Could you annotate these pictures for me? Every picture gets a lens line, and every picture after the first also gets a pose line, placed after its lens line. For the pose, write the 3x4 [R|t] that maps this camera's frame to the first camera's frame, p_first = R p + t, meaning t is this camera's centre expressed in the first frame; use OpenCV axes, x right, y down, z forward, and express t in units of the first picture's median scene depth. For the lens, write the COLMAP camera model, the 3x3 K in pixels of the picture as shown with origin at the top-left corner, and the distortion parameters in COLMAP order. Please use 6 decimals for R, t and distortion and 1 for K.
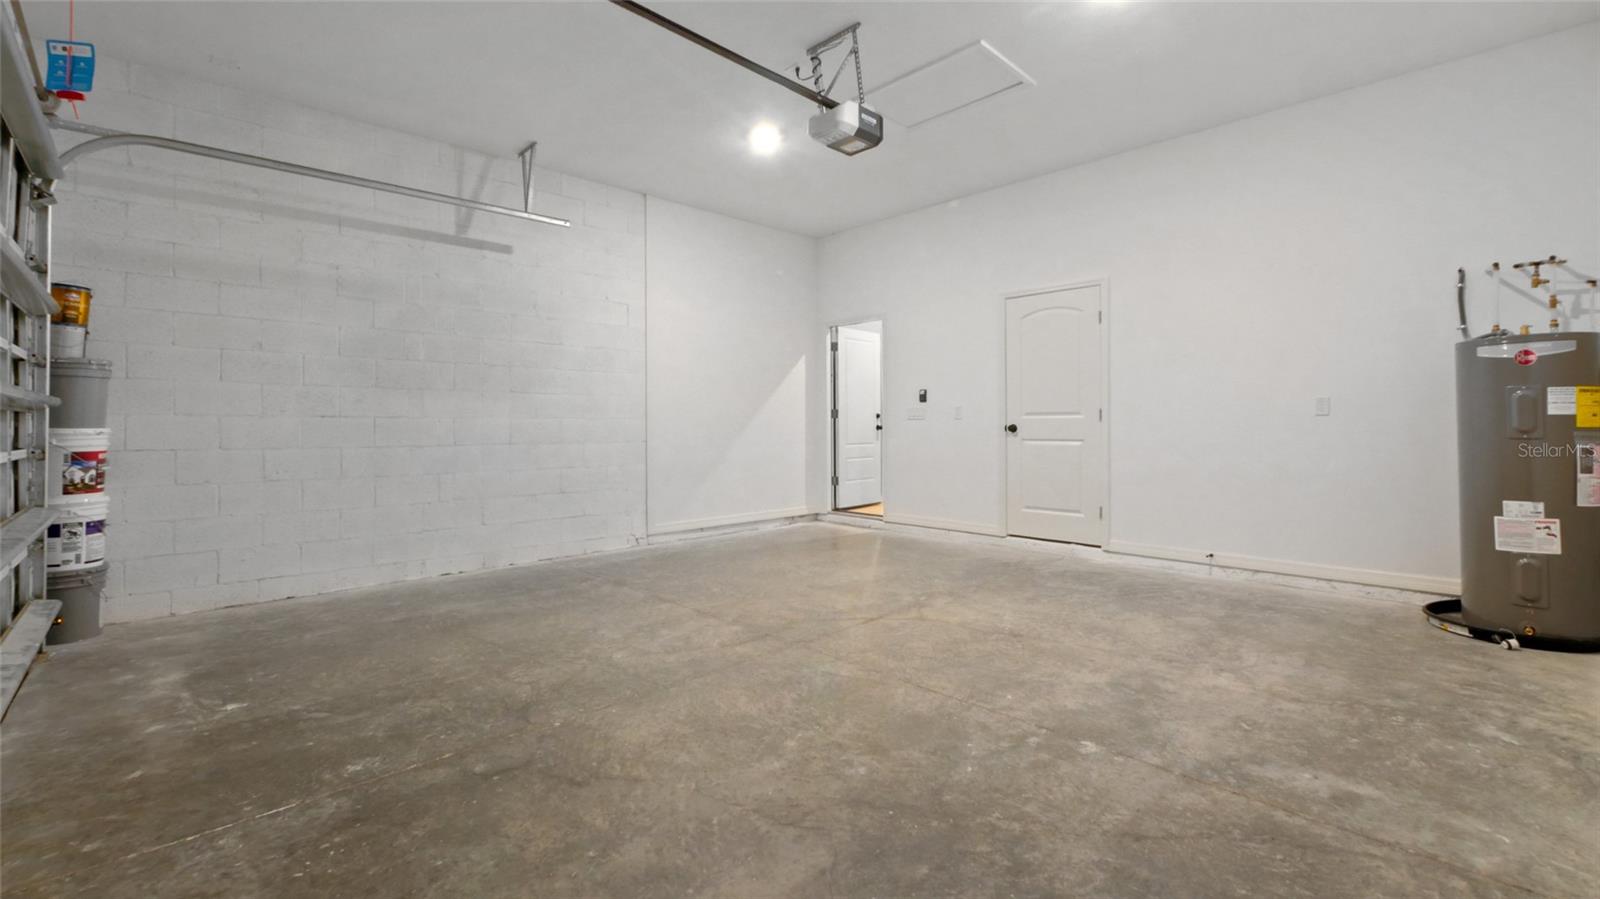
lens RADIAL K [[675.2, 0, 795.8], [0, 675.2, 431.4], [0, 0, 1]] dist [-0.006830, -0.000045]
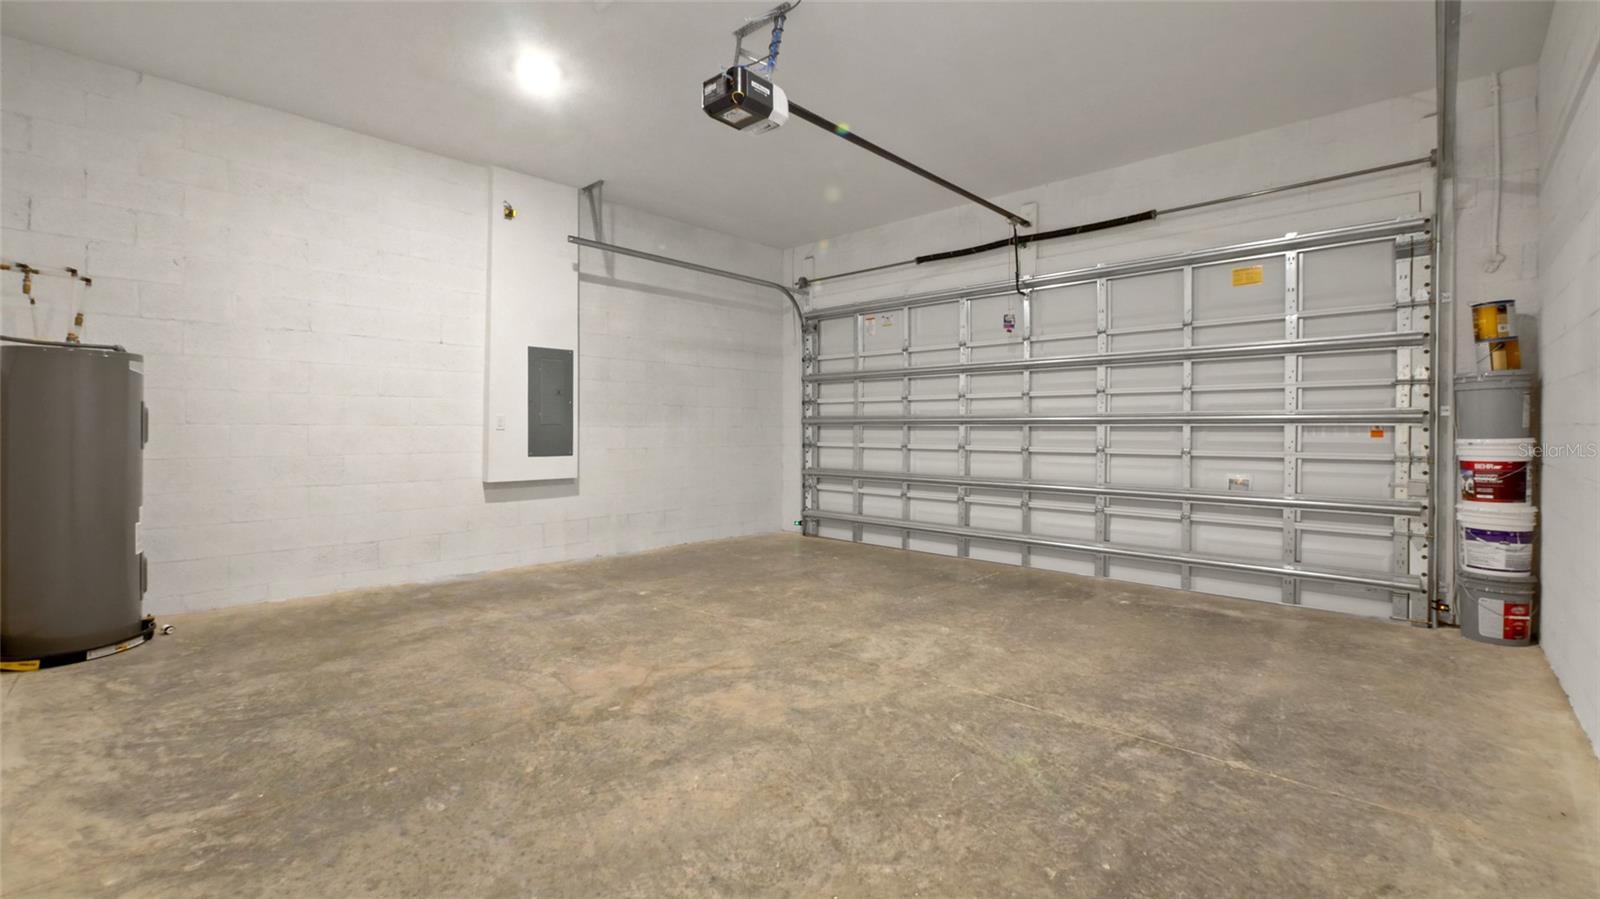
lens RADIAL K [[675.2, 0, 795.8], [0, 675.2, 431.4], [0, 0, 1]] dist [-0.006830, -0.000045]
pose [[-0.997927, -0.000242, -0.064349, 0.072924], [-0.000509, 0.999991, 0.004126, -0.021232], [0.064347, 0.004150, -0.997919, 2.064527]]
